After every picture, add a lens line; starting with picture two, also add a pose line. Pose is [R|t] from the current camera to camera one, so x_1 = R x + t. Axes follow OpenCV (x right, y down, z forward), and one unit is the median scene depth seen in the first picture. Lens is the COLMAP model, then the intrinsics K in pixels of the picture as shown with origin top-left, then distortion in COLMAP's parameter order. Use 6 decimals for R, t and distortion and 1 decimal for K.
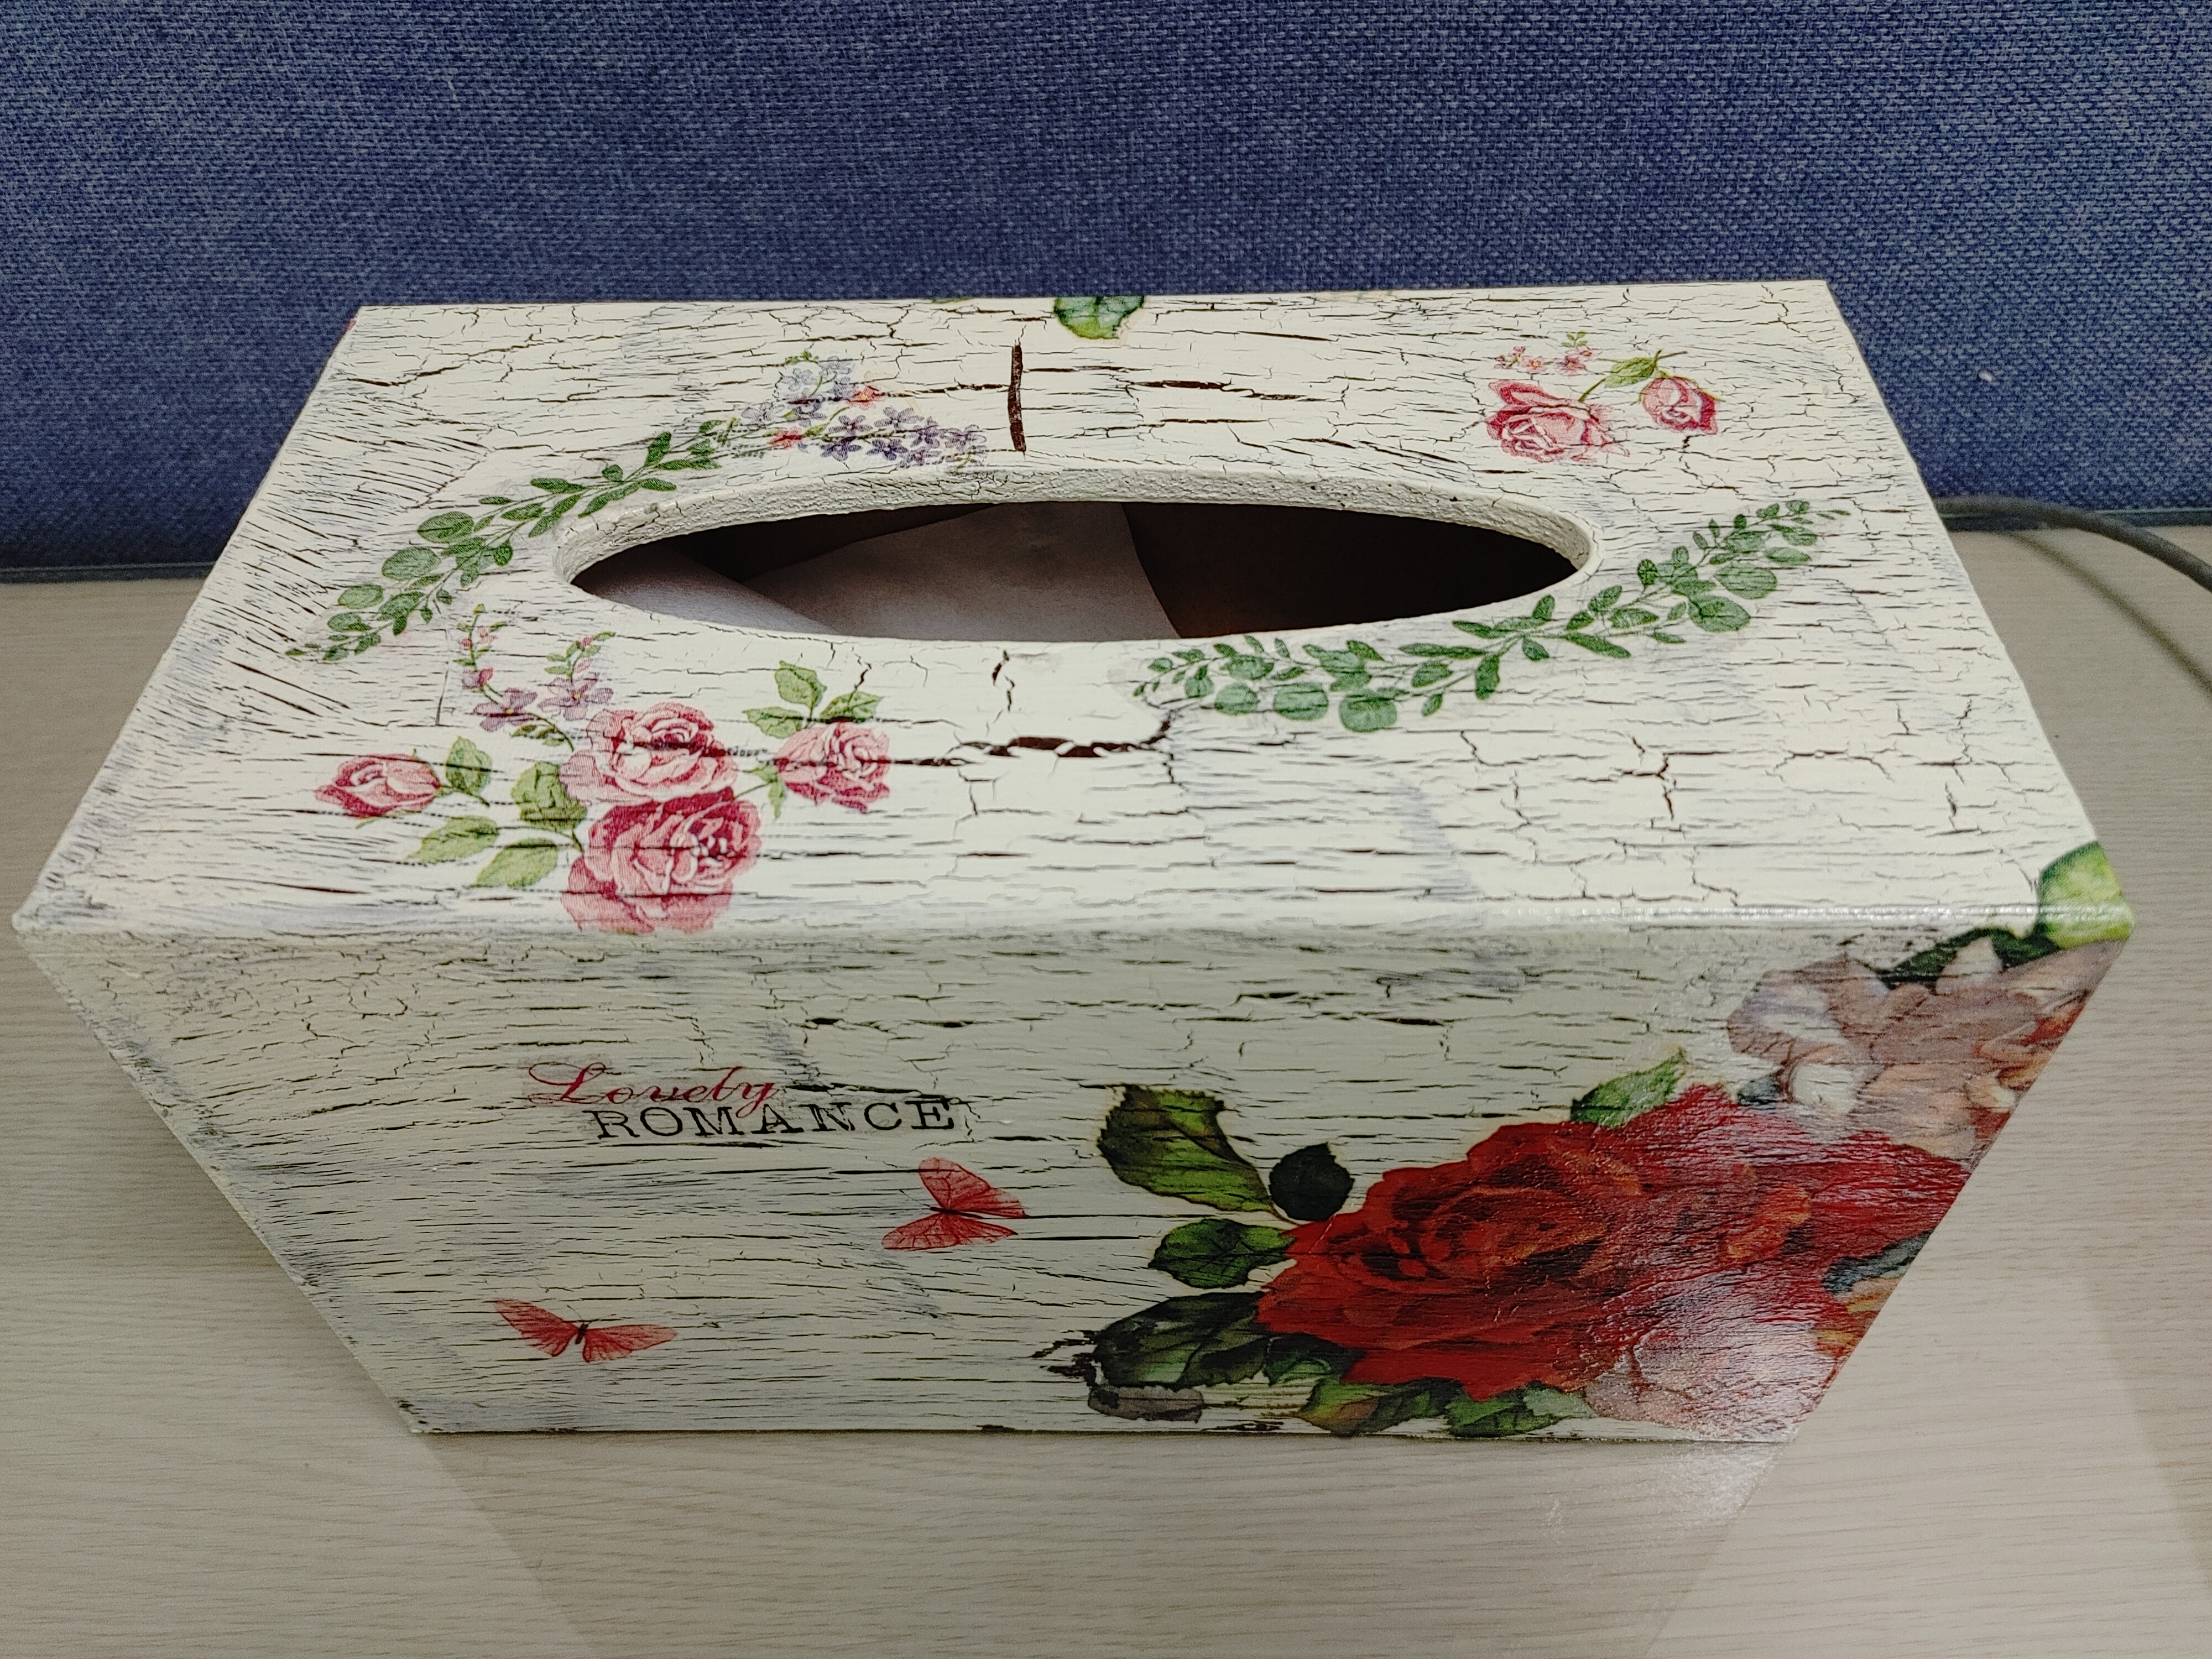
lens RADIAL K [[1680.9, 0, 1097.7], [0, 1680.9, 831.7], [0, 0, 1]] dist [-0.078364, 0.011381]
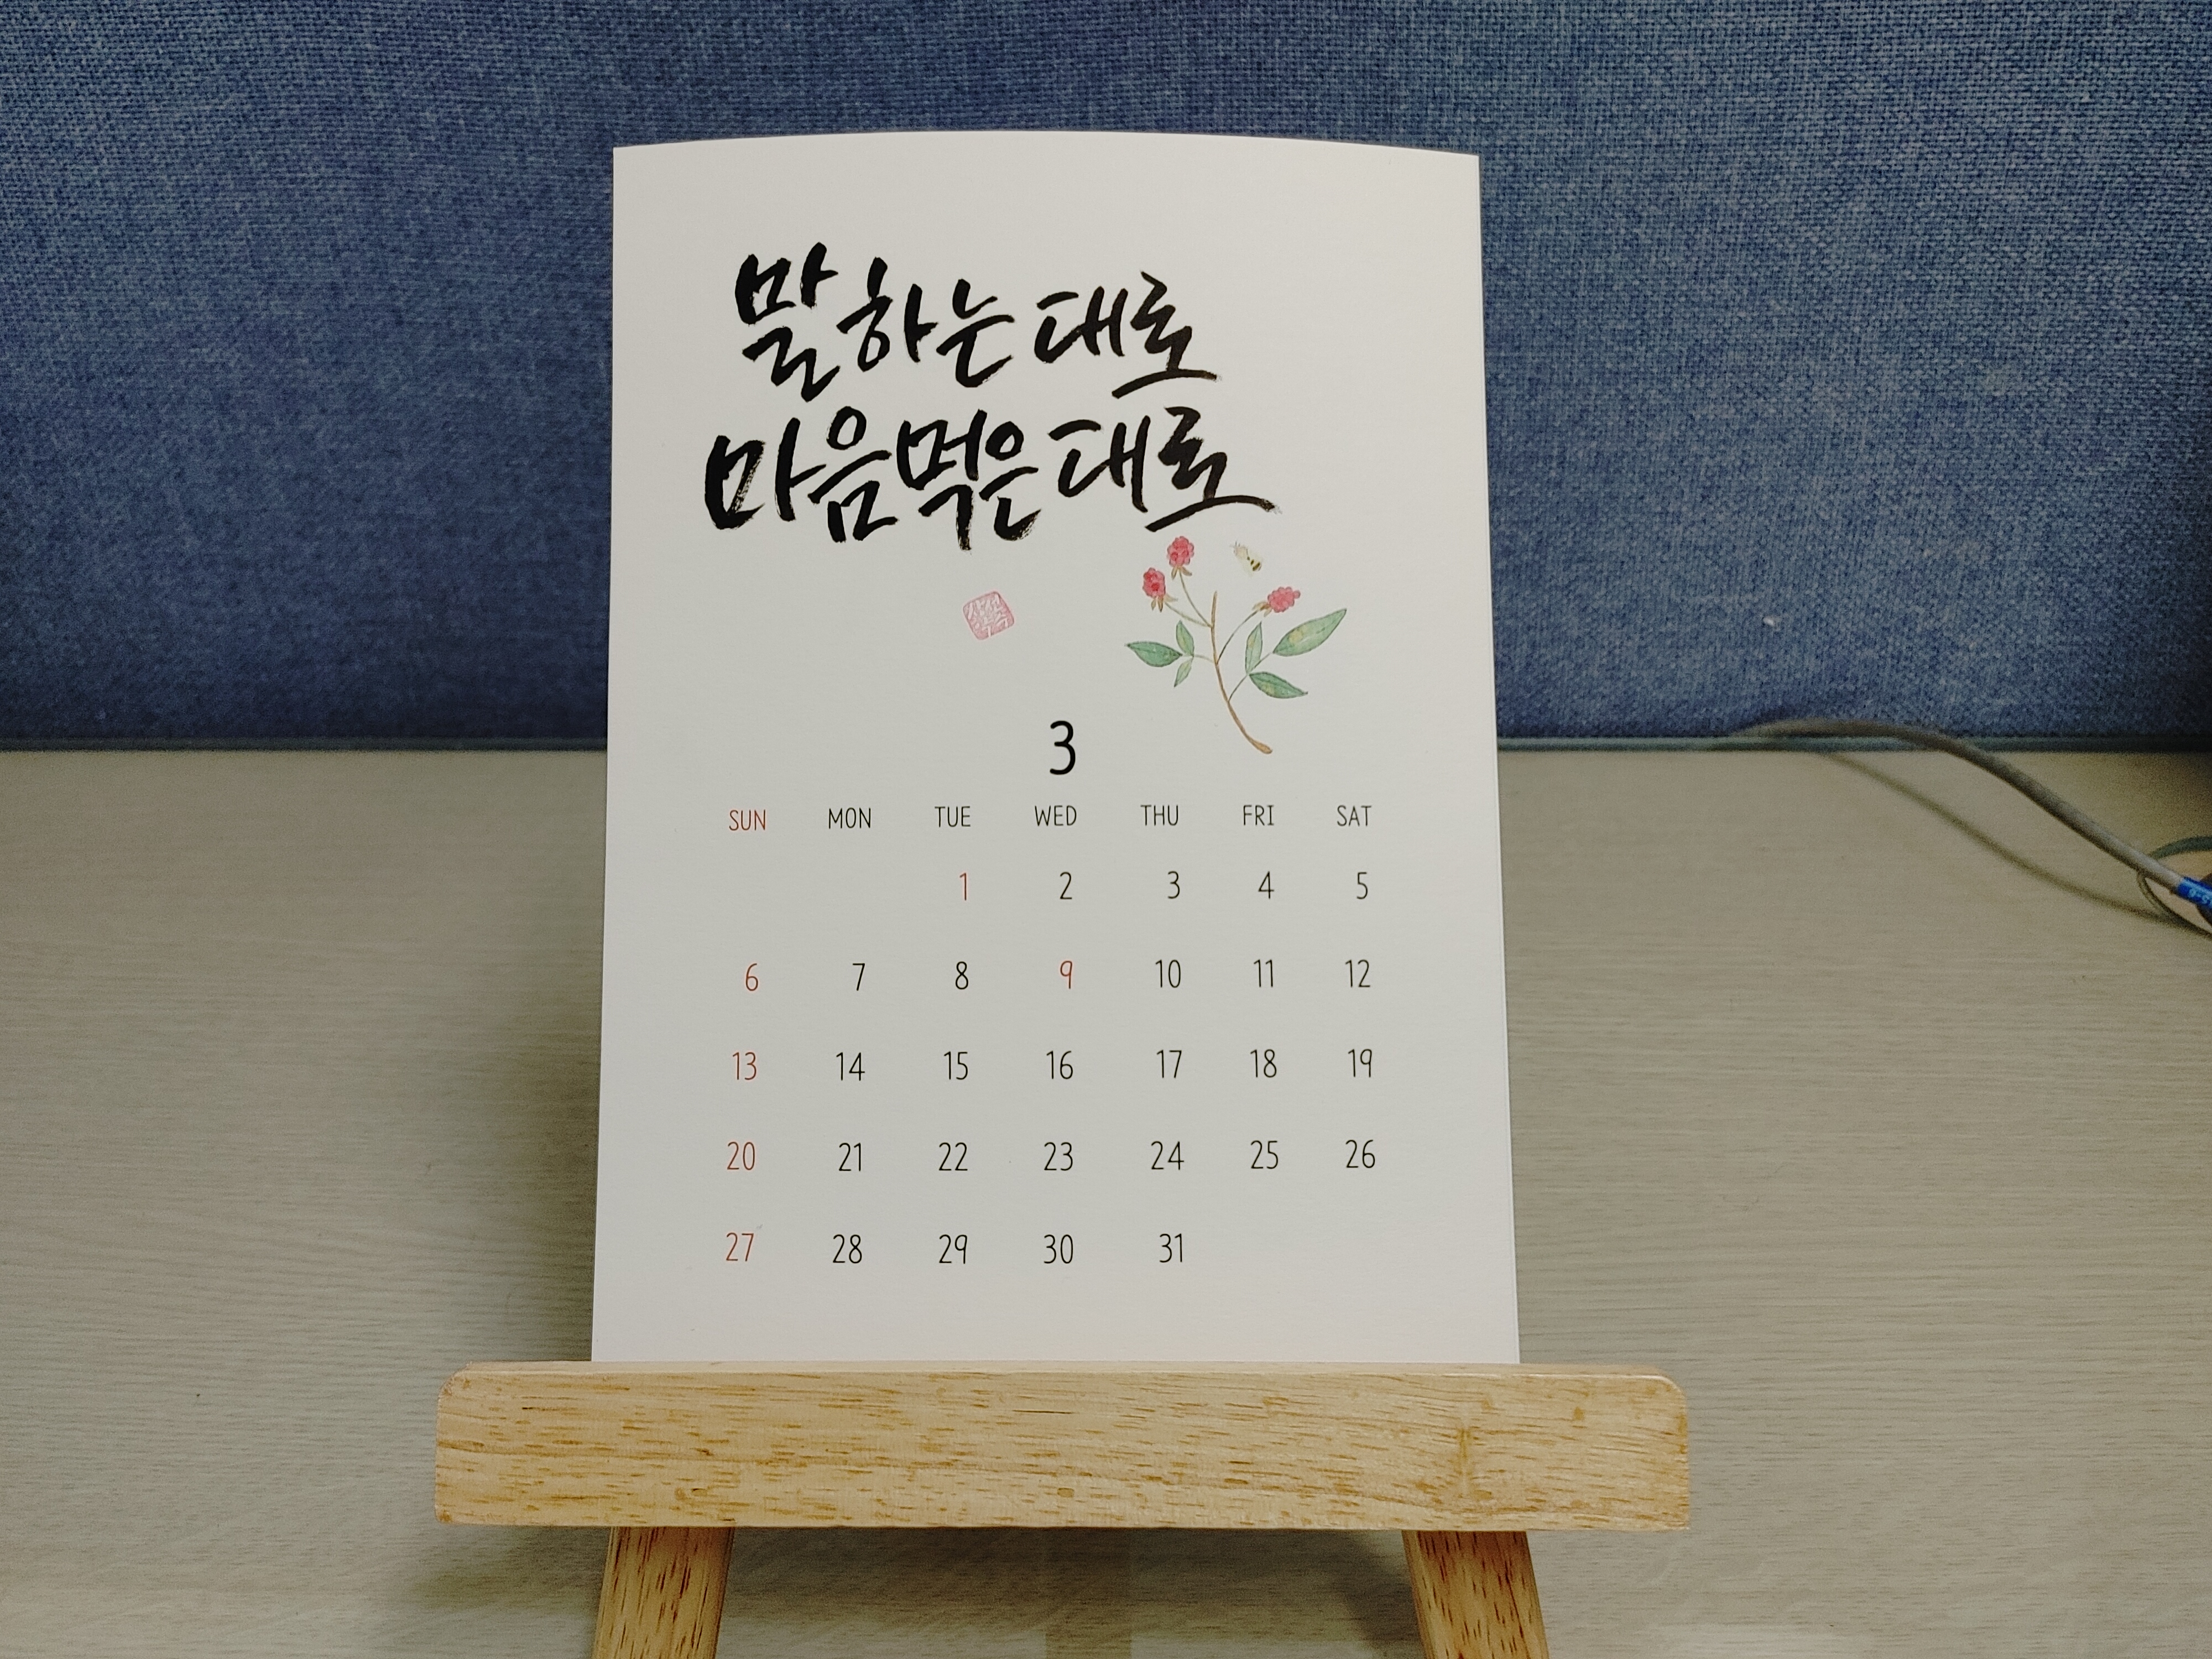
lens RADIAL K [[1680.9, 0, 1116.1], [0, 1680.9, 827.8], [0, 0, 1]] dist [-0.078364, 0.011381]
pose [[0.999352, 0.031298, -0.017777, 0.071083], [-0.035651, 0.928703, -0.369108, 0.386487], [0.004957, 0.369502, 0.929217, -0.145444]]
